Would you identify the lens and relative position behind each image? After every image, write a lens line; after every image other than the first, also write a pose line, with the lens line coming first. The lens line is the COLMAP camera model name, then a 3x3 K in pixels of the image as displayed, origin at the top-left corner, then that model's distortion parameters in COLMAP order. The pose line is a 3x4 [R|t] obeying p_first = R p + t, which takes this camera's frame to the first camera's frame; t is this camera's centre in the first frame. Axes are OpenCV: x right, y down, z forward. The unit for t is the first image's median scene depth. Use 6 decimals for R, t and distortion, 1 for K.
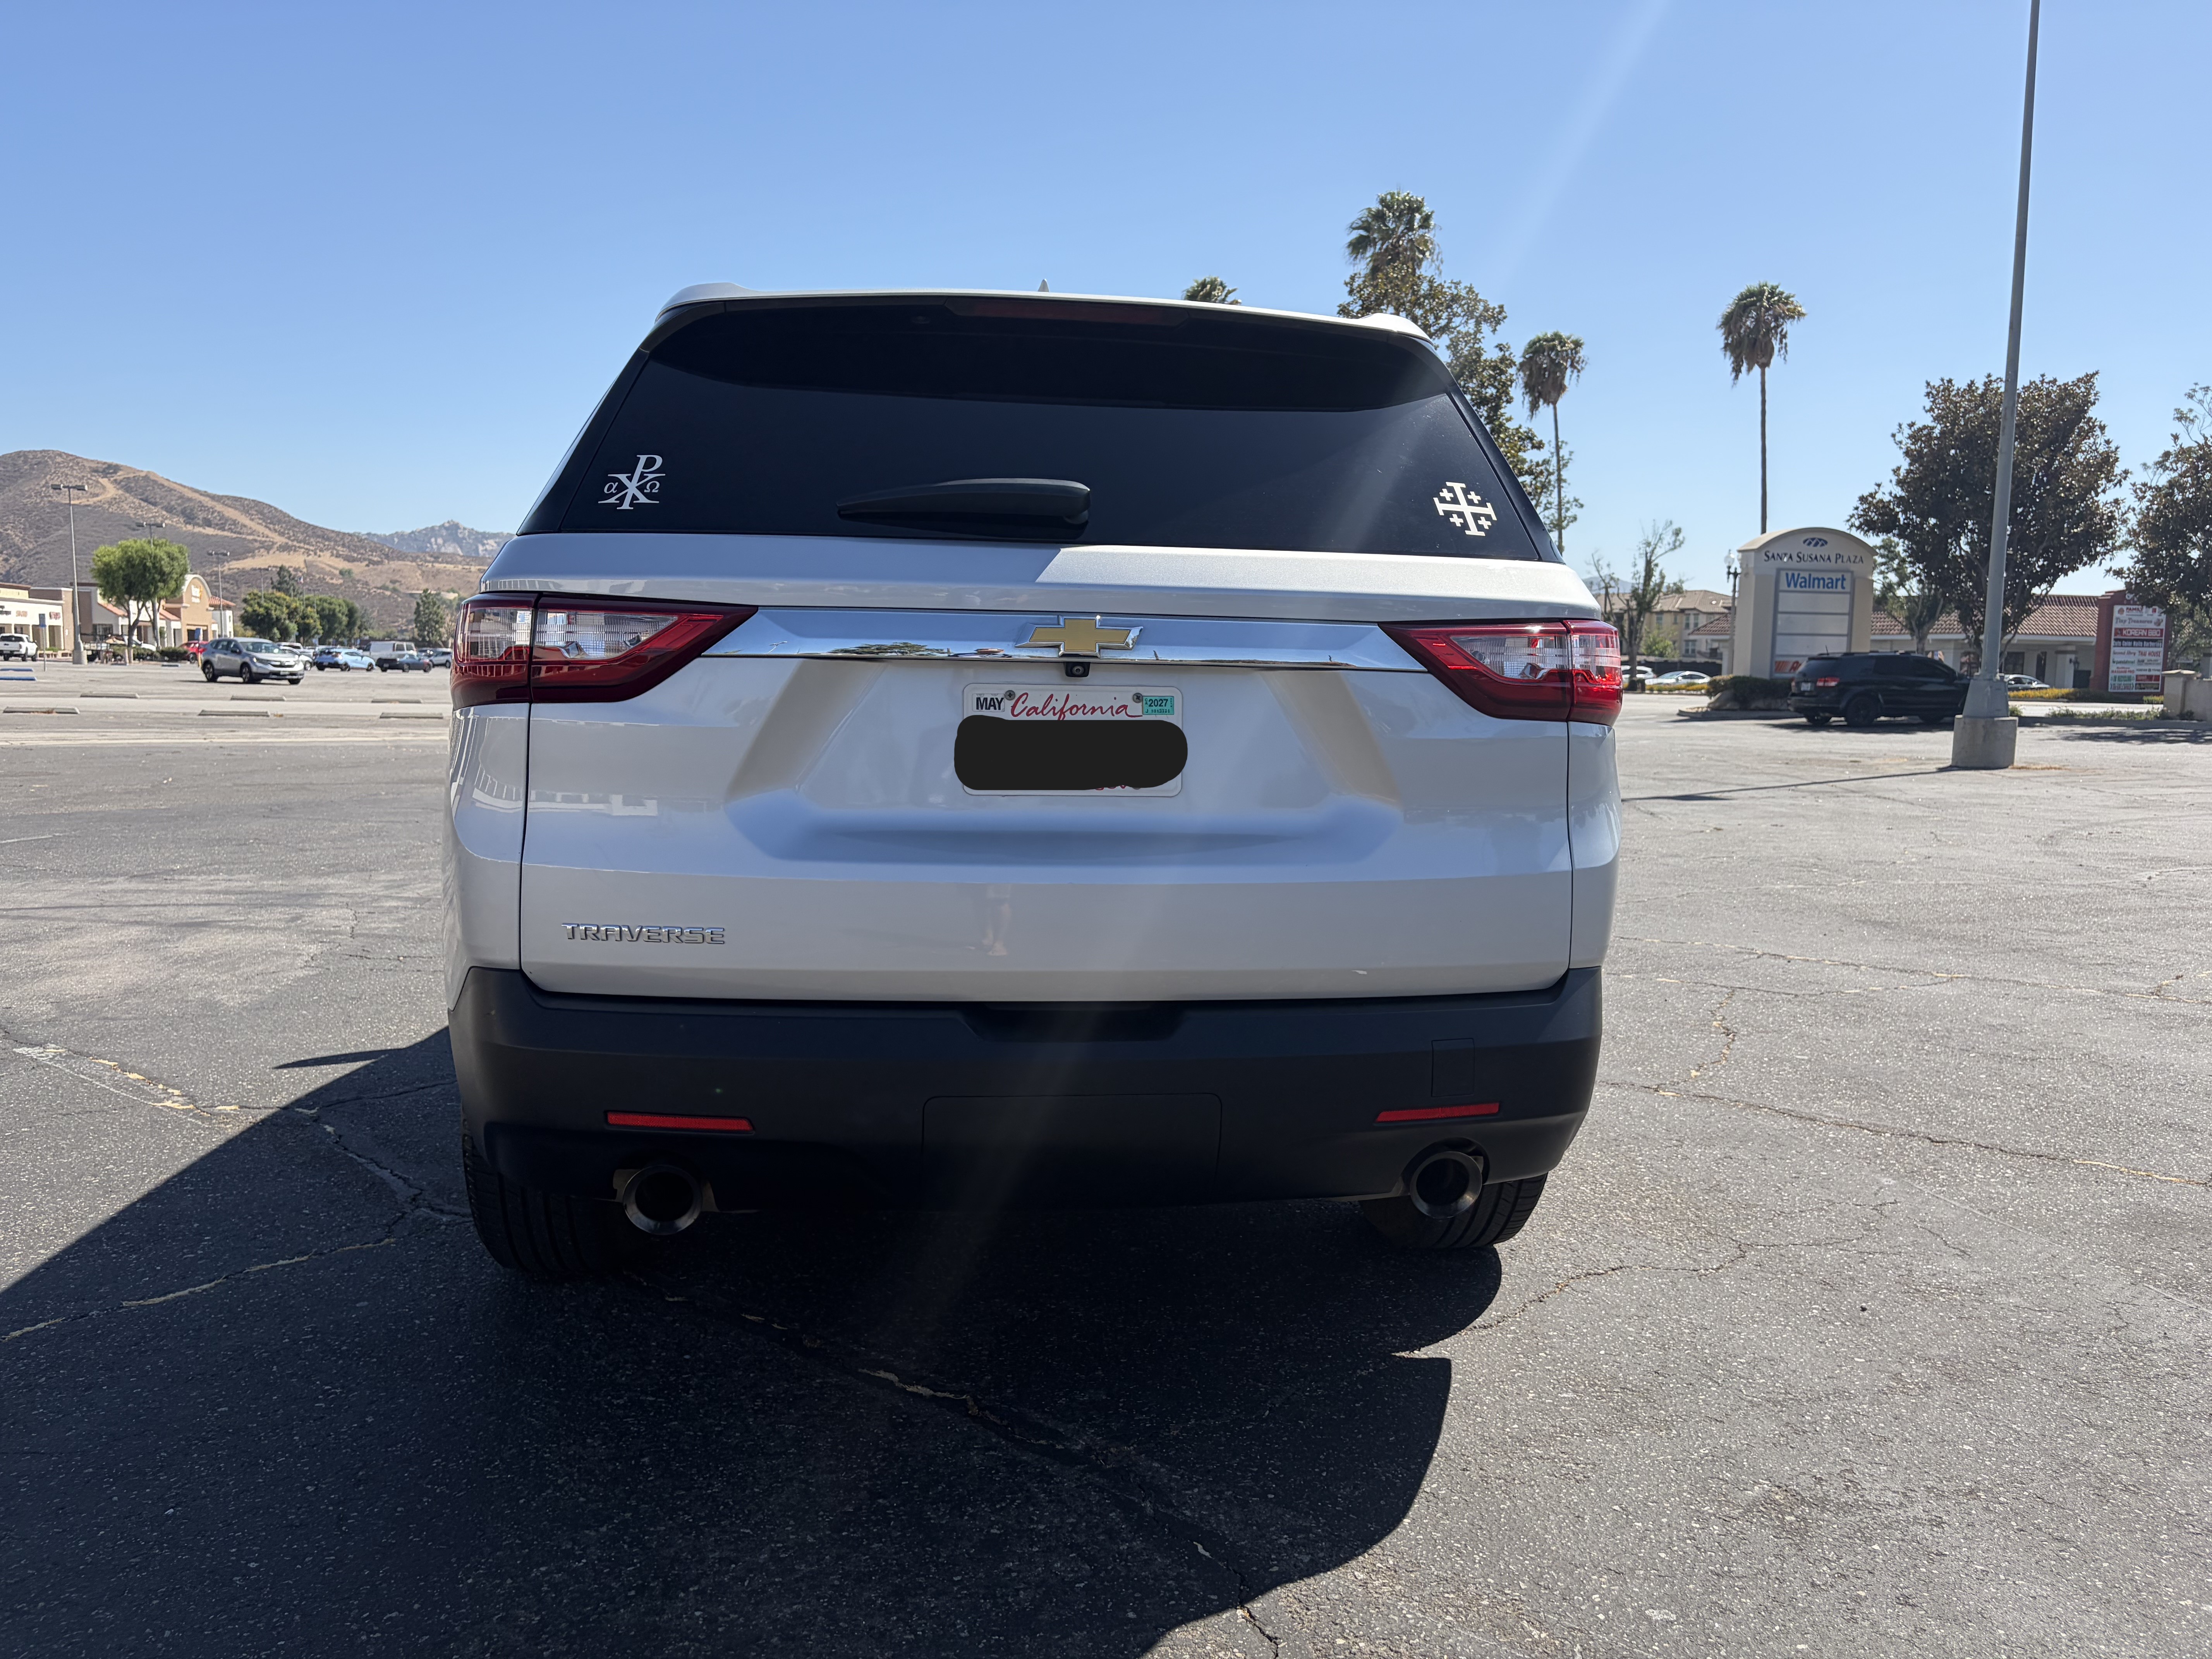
lens RADIAL K [[1684.4, 0, 1120.5], [0, 1684.4, 828.9], [0, 0, 1]] dist [0.082665, -0.096613]
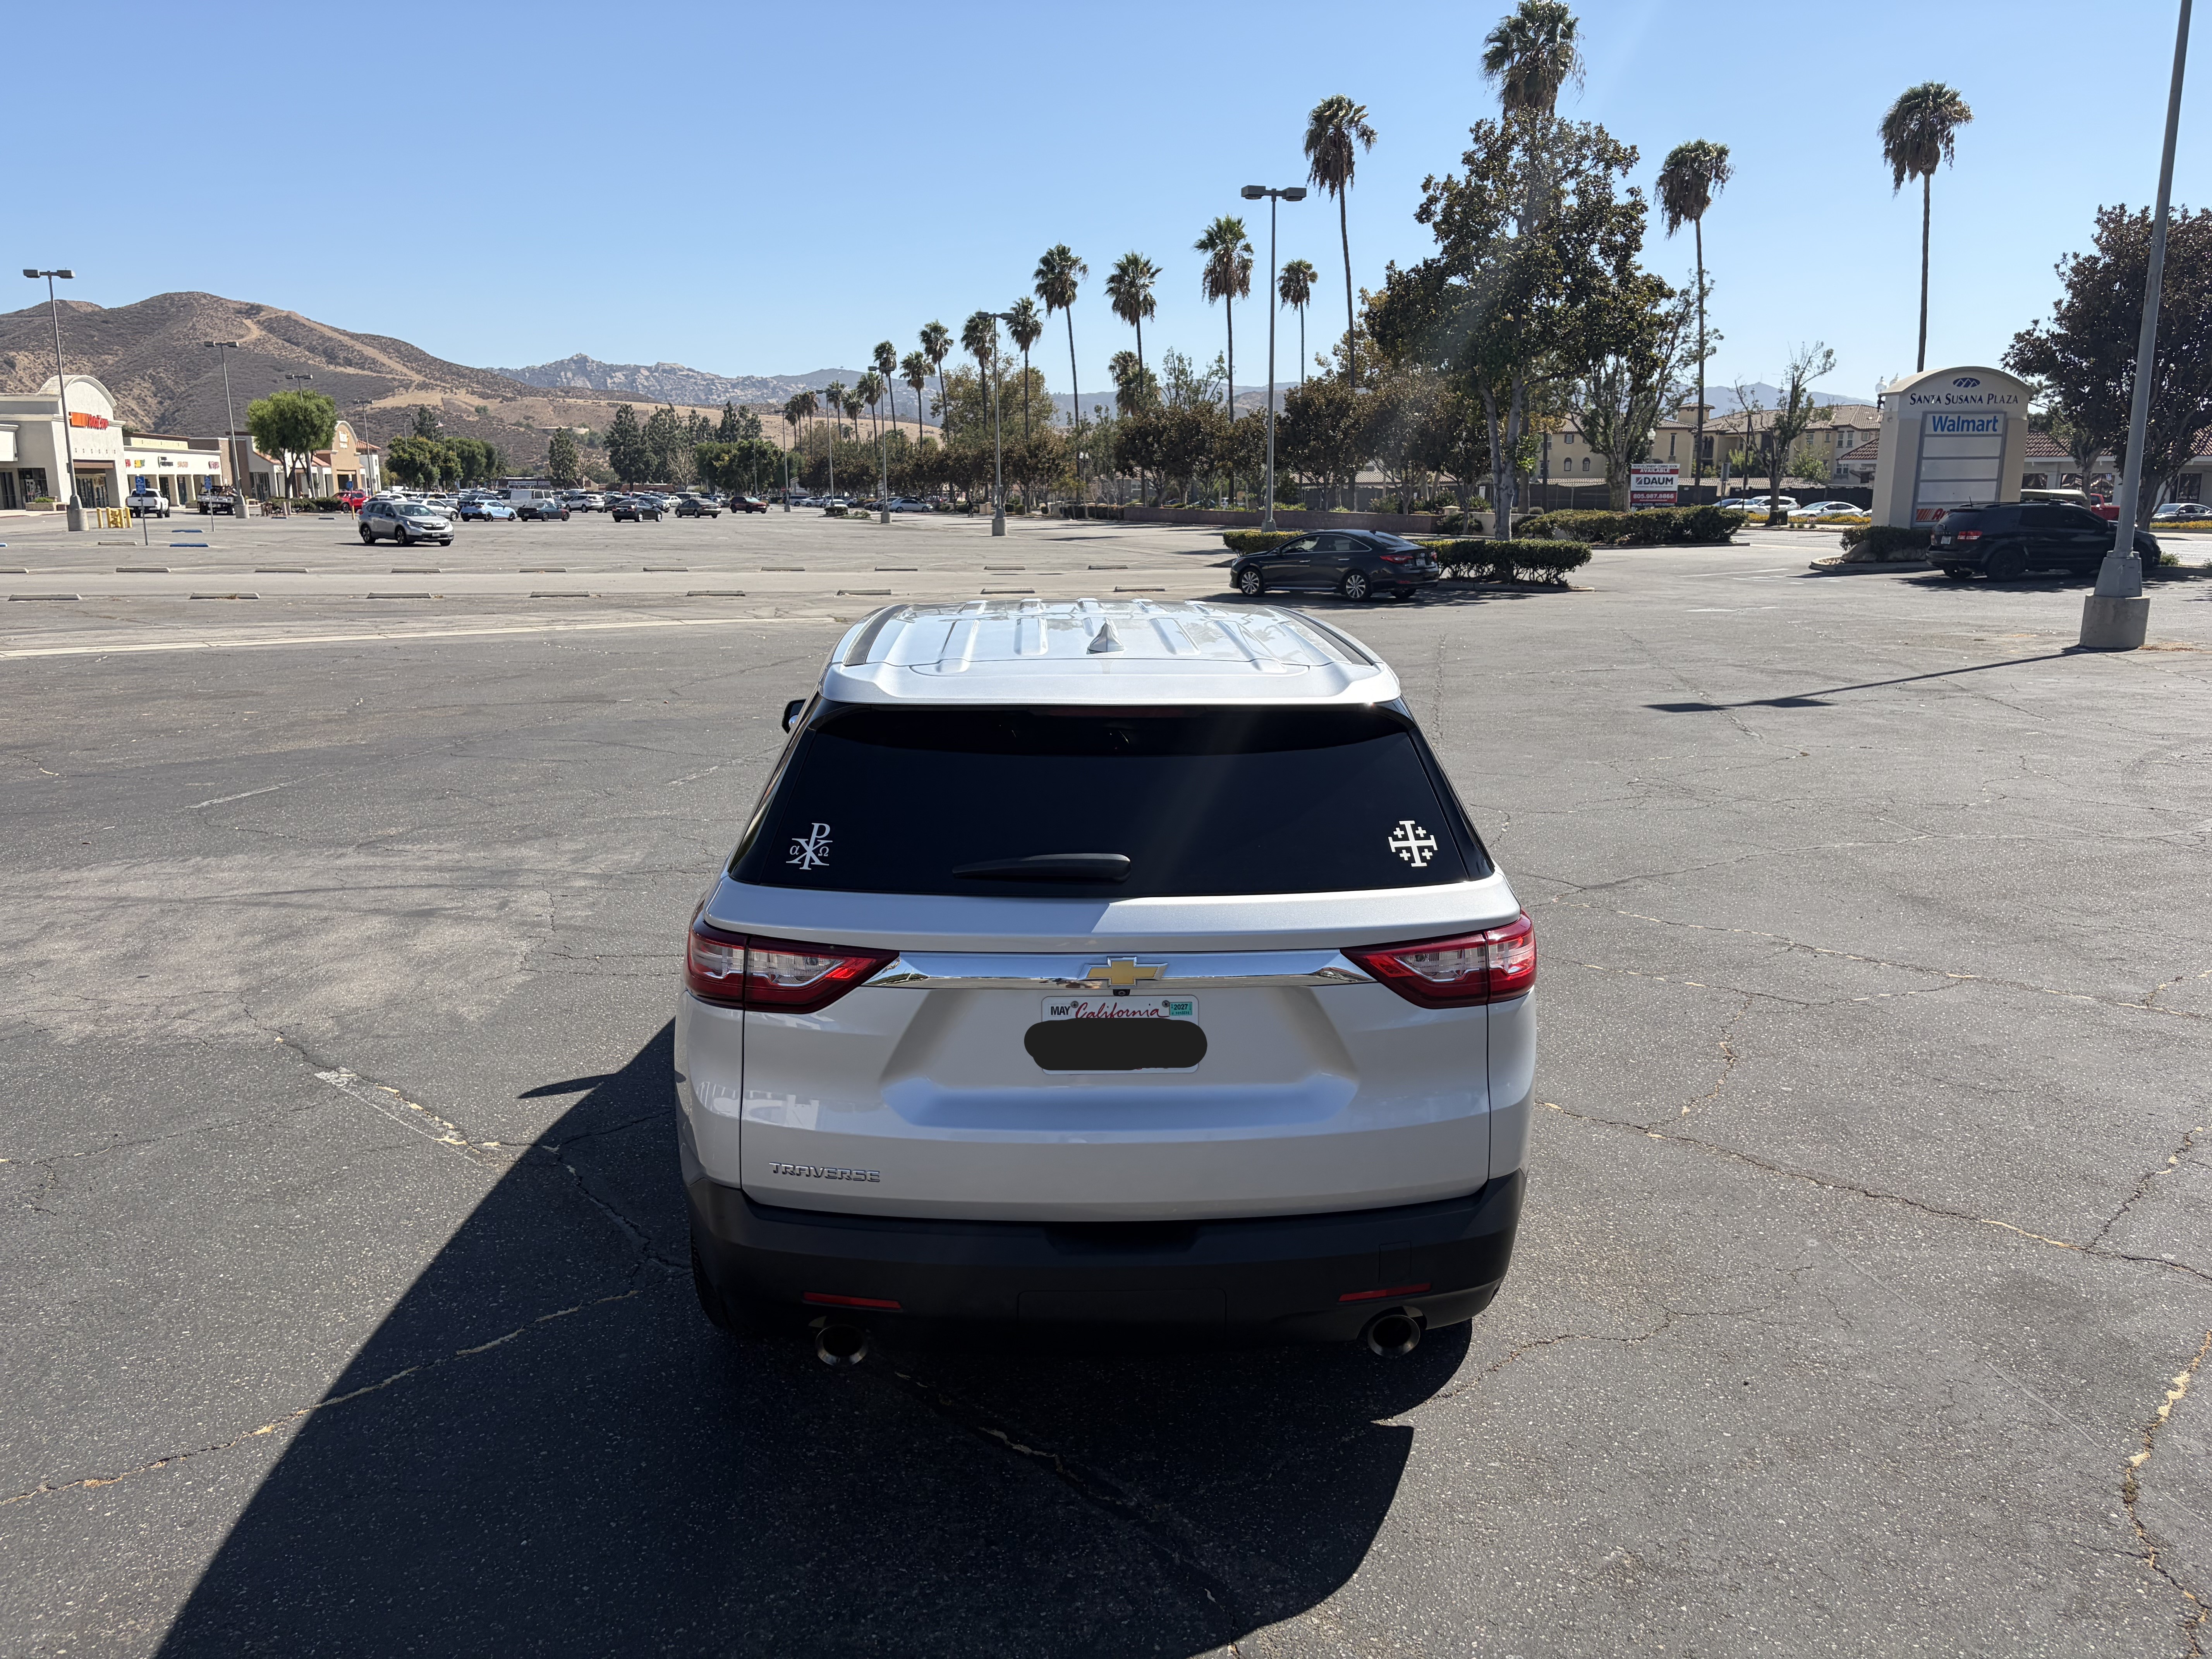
lens RADIAL K [[1693.2, 0, 1111.2], [0, 1693.2, 817.4], [0, 0, 1]] dist [0.073399, -0.071562]
pose [[0.996808, -0.000555, -0.079831, 0.044001], [0.008306, 0.995270, 0.096789, -0.209608], [0.079400, -0.097143, 0.992098, -0.219144]]
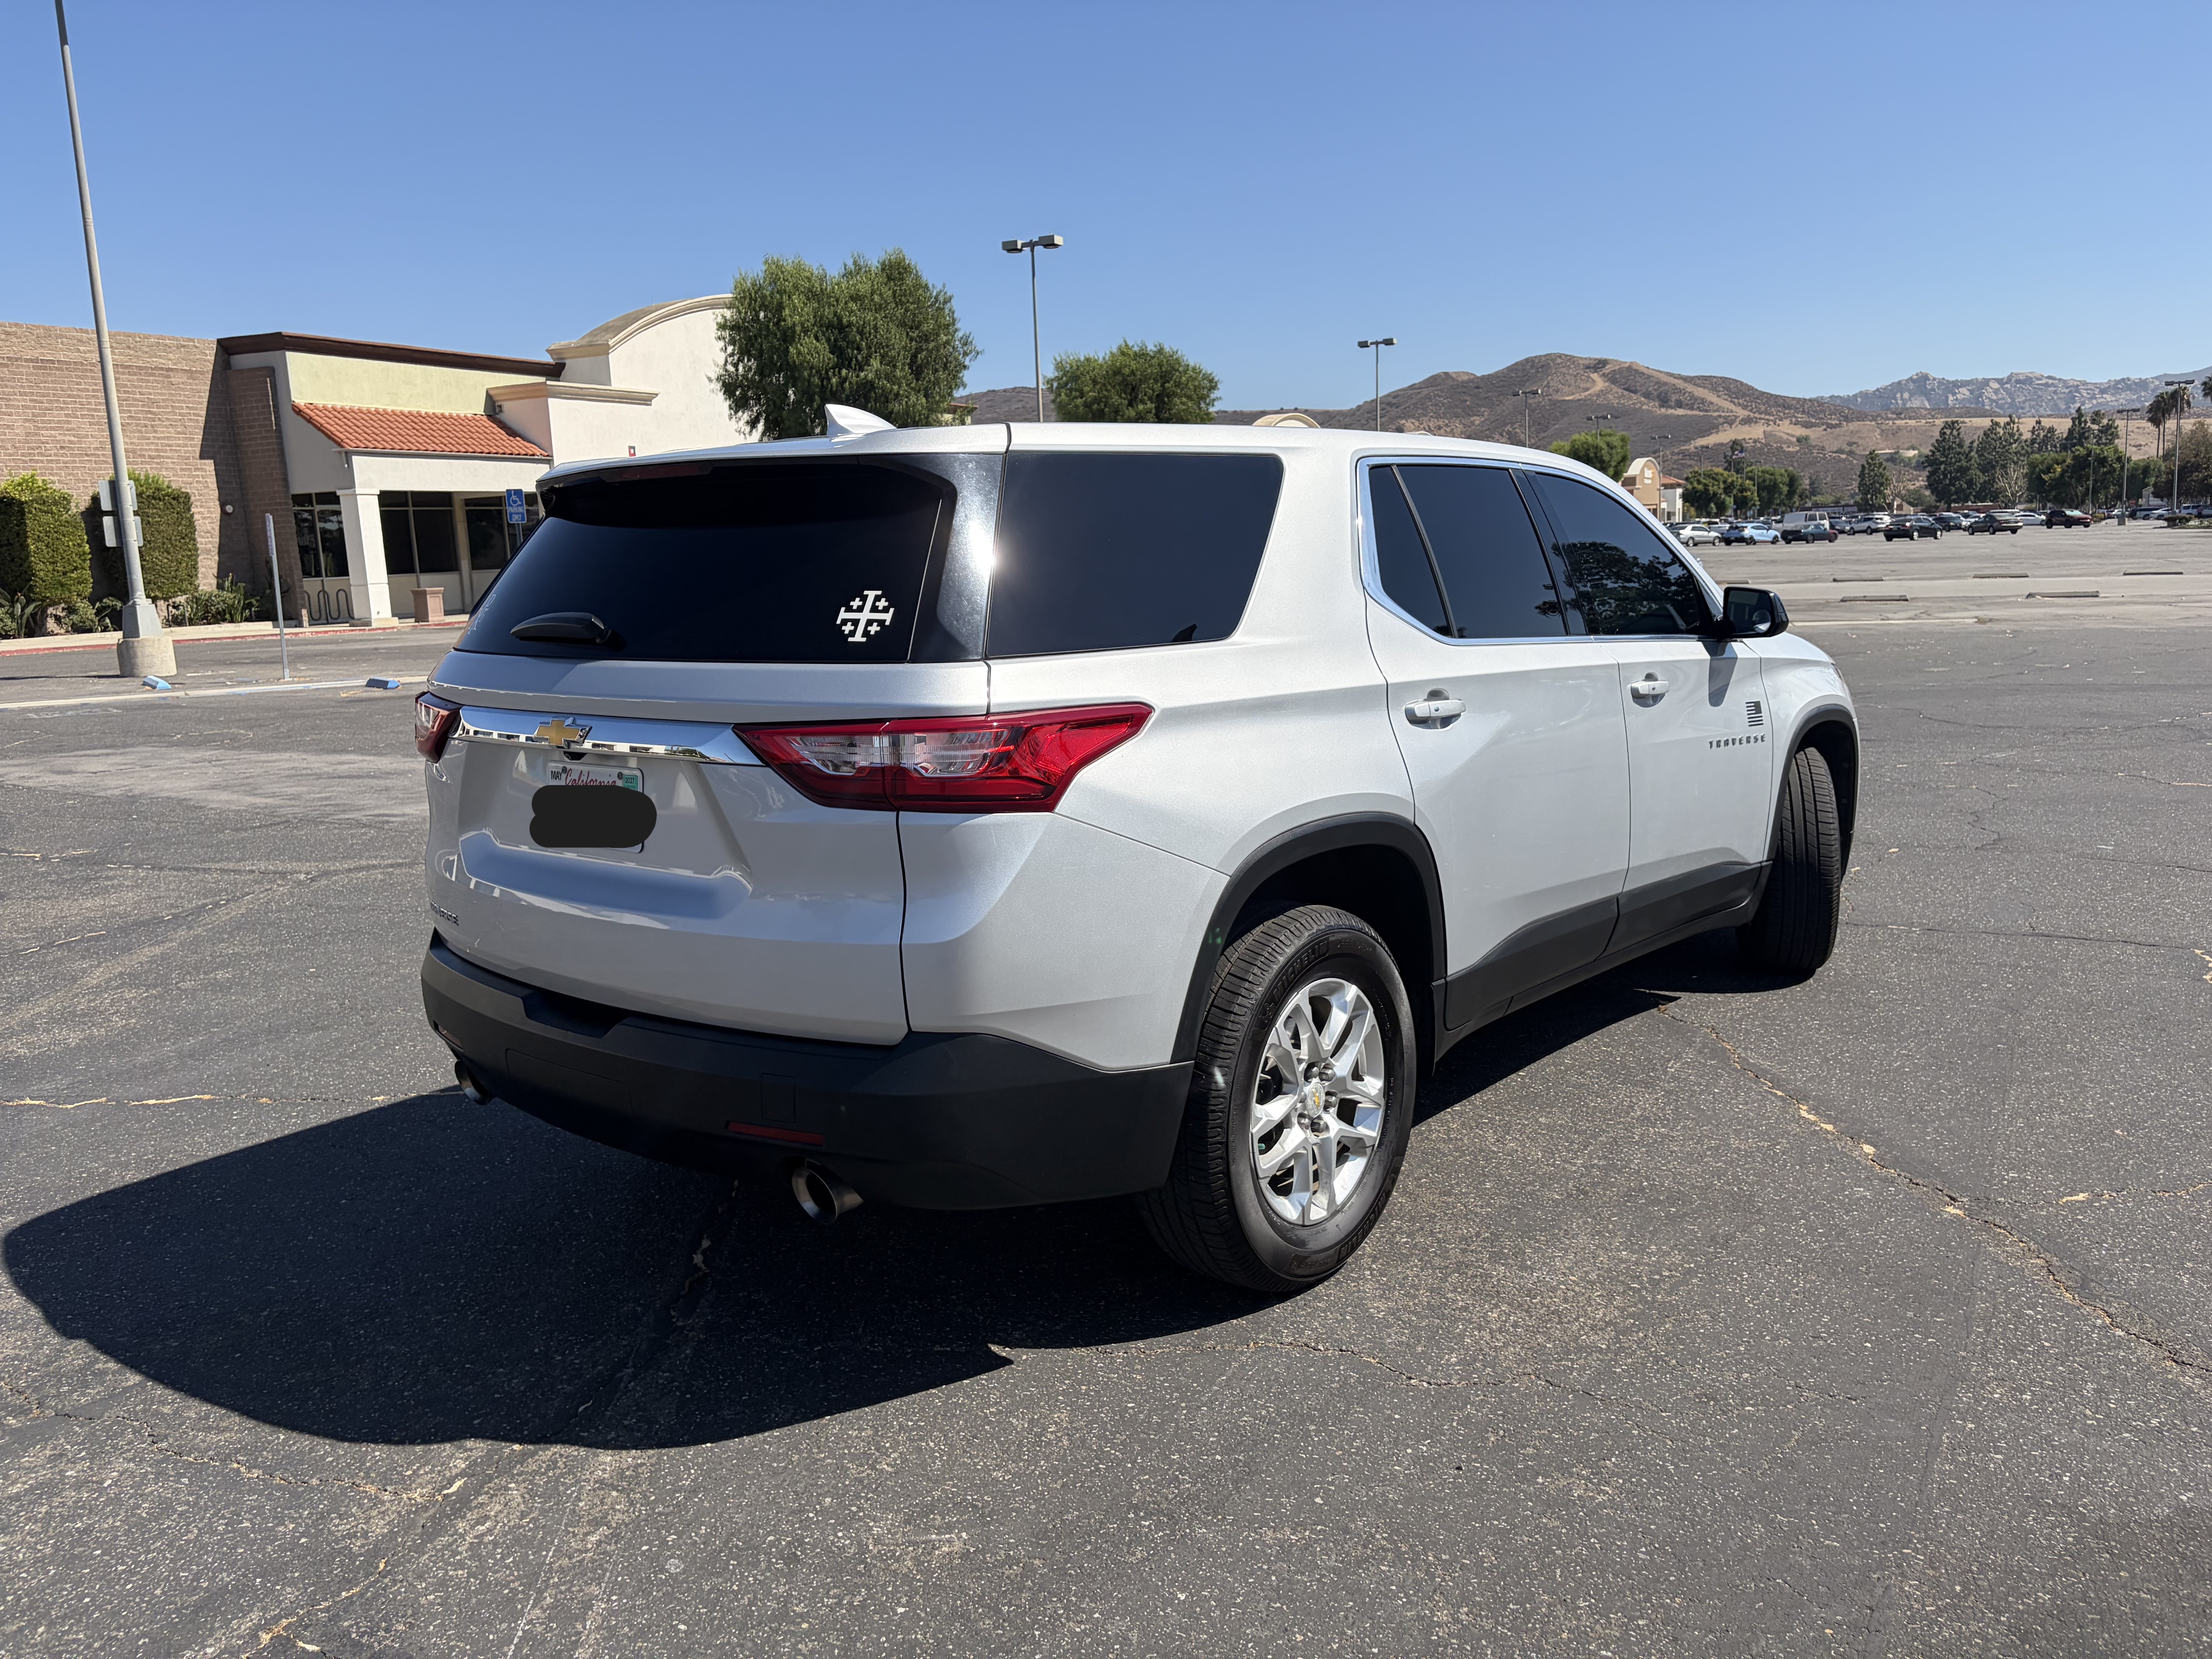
lens RADIAL K [[1693.2, 0, 1111.2], [0, 1693.2, 817.4], [0, 0, 1]] dist [0.073399, -0.071562]
pose [[0.685684, 0.075890, -0.723933, 0.700639], [-0.023426, 0.996336, 0.082259, -0.093067], [0.727522, -0.039445, 0.684949, 0.207920]]
